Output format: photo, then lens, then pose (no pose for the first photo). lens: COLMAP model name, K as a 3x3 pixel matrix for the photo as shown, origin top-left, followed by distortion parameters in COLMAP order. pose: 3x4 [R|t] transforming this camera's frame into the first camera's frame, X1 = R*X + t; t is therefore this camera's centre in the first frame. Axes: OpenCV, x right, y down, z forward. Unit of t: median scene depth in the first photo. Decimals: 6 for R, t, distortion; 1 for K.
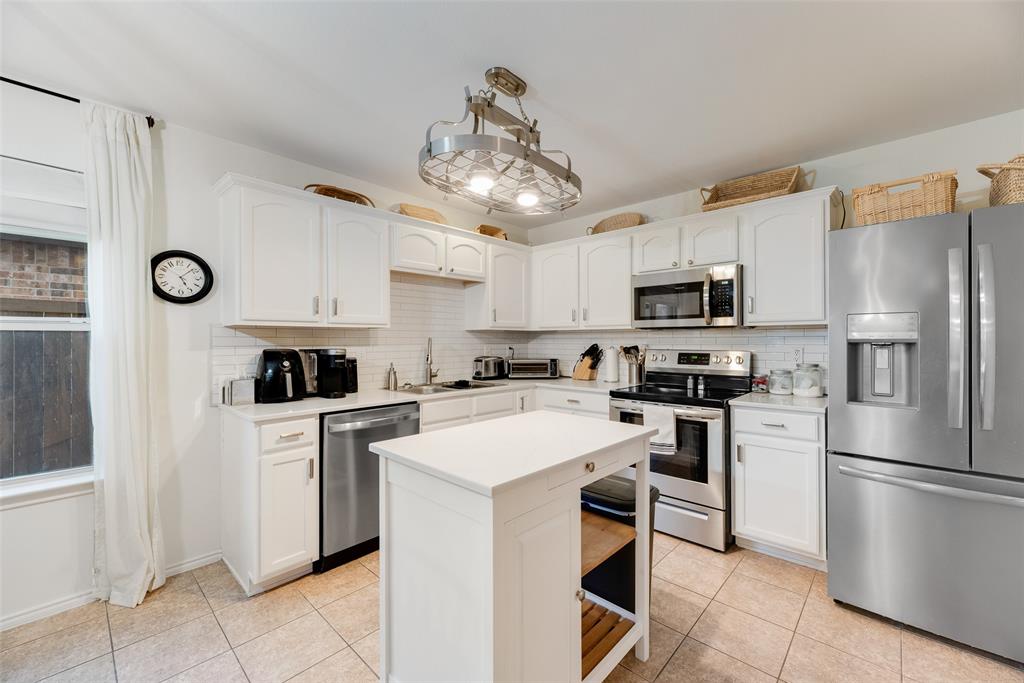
lens RADIAL K [[412.2, 0, 510.9], [0, 412.2, 338.0], [0, 0, 1]] dist [0.004317, -0.000584]
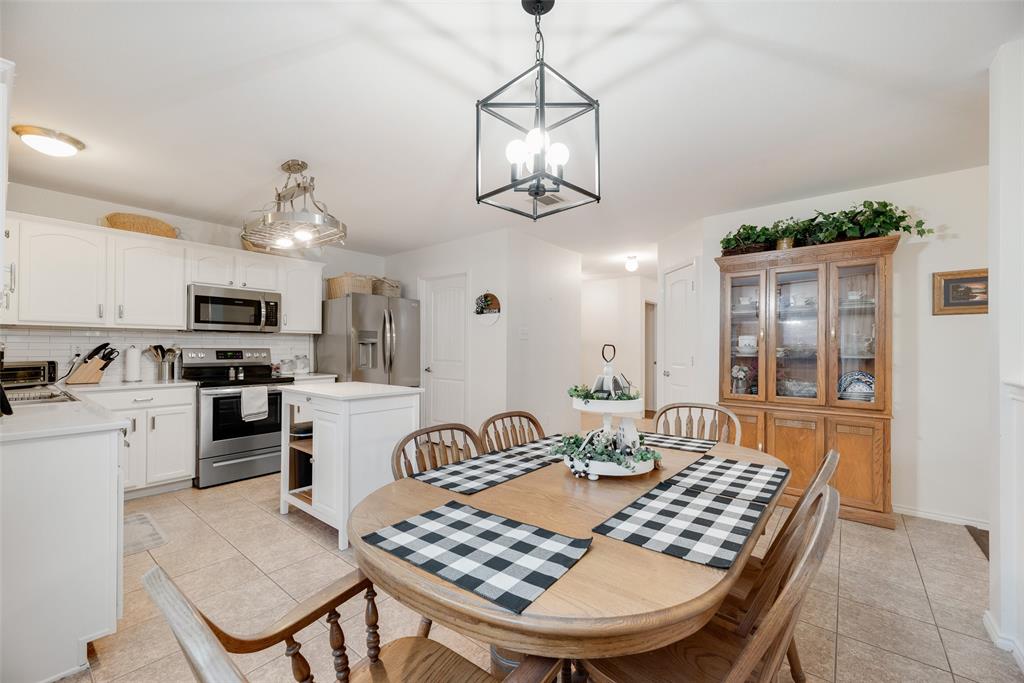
lens RADIAL K [[412.2, 0, 511.6], [0, 412.2, 348.1], [0, 0, 1]] dist [0.004317, -0.000584]
pose [[-0.071134, 0.001016, 0.997466, -0.984532], [-0.010448, 0.999944, -0.001764, 0.022768], [-0.997412, -0.010547, -0.071120, 0.197119]]
